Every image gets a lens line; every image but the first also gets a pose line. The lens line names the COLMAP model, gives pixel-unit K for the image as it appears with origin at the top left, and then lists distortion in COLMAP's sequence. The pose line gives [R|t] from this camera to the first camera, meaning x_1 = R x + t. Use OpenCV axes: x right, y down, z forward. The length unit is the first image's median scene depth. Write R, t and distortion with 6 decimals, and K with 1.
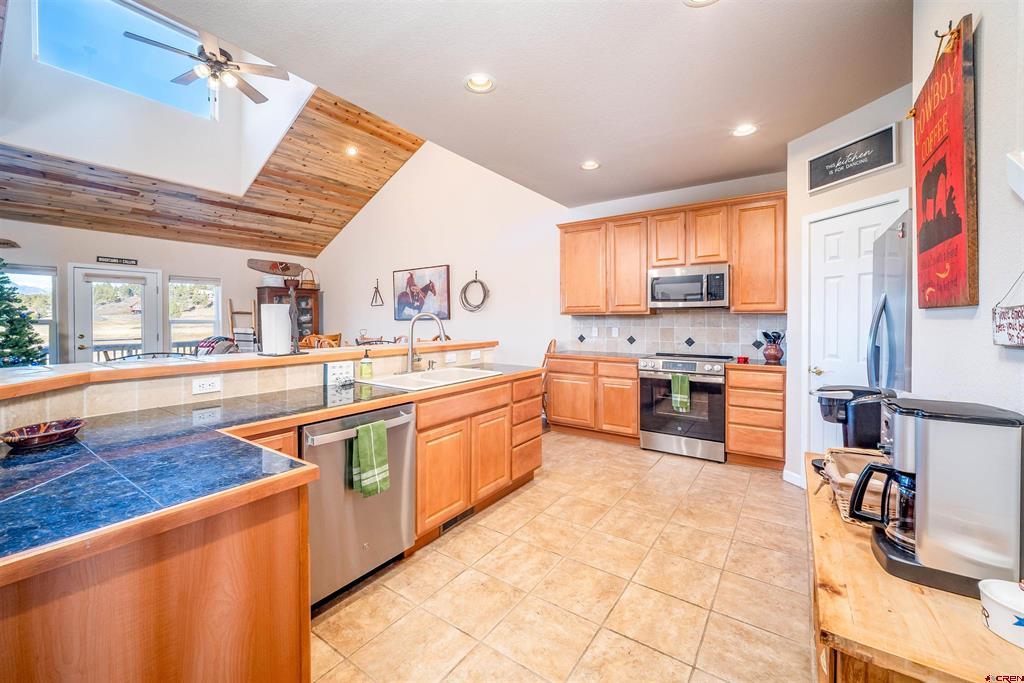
lens RADIAL K [[417.5, 0, 487.1], [0, 417.5, 322.1], [0, 0, 1]] dist [0.002974, -0.002254]
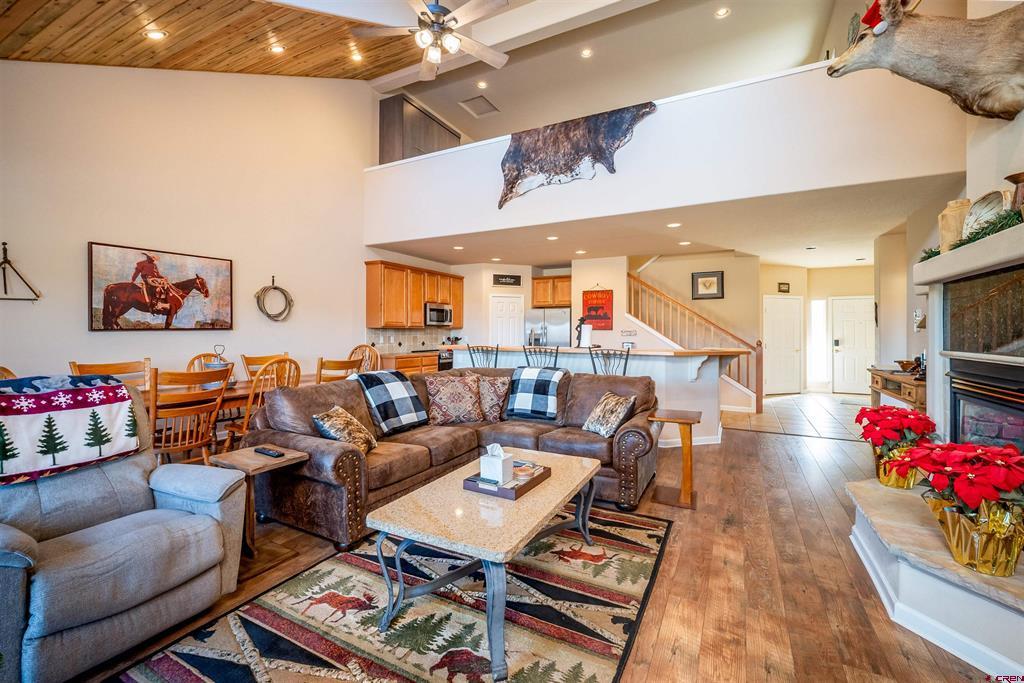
lens RADIAL K [[417.5, 0, 511.1], [0, 417.5, 333.5], [0, 0, 1]] dist [0.002974, -0.002254]
pose [[-0.134244, -0.001596, 0.990947, -1.070333], [0.001810, 0.999997, 0.001855, 0.000017], [-0.990947, 0.002043, -0.134240, 0.658646]]
